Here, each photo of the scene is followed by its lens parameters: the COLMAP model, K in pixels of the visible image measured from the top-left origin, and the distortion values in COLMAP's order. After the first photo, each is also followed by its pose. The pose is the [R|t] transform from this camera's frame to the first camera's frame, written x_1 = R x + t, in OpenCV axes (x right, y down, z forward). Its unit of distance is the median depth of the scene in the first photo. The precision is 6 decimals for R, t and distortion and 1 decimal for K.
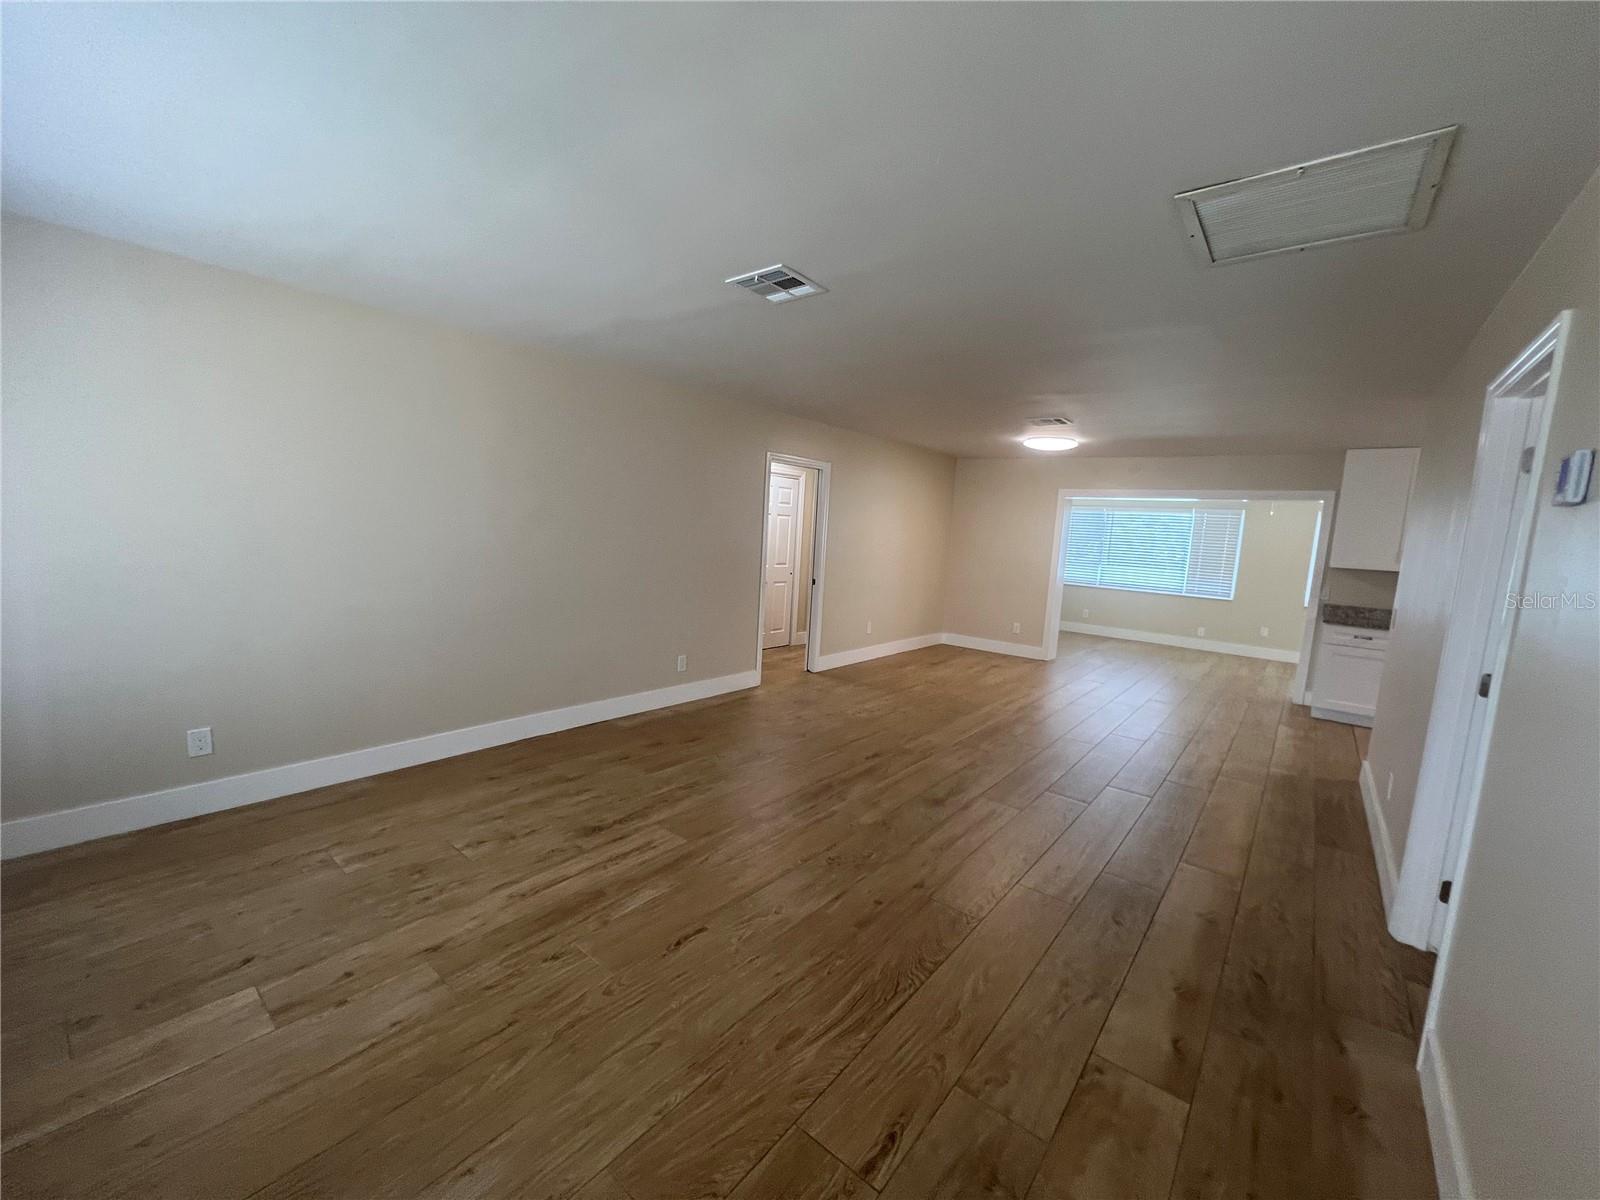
lens RADIAL K [[642.3, 0, 788.5], [0, 642.3, 598.5], [0, 0, 1]] dist [-0.003450, 0.001317]
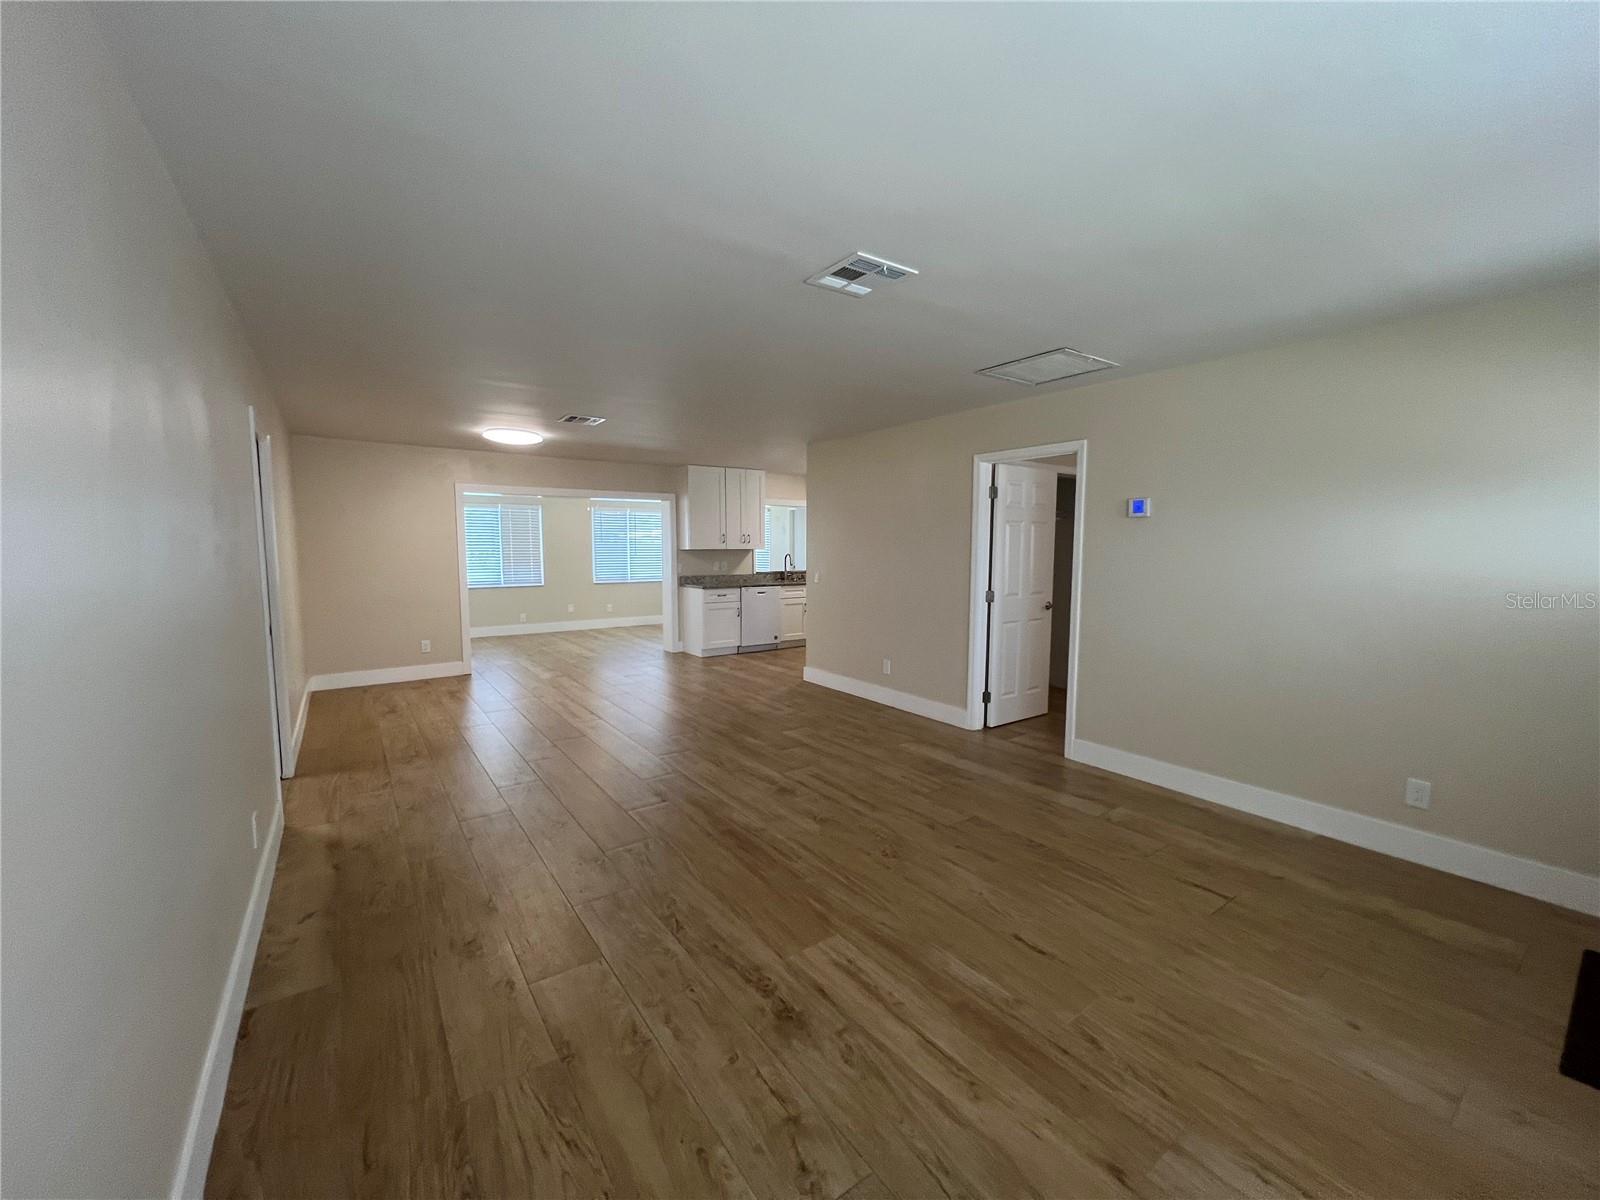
lens RADIAL K [[642.3, 0, 798.2], [0, 642.3, 607.7], [0, 0, 1]] dist [-0.003450, 0.001317]
pose [[0.261137, -0.155301, 0.952727, -0.900057], [0.126125, 0.984002, 0.125829, -0.139467], [-0.957027, 0.087304, 0.276547, 0.806603]]
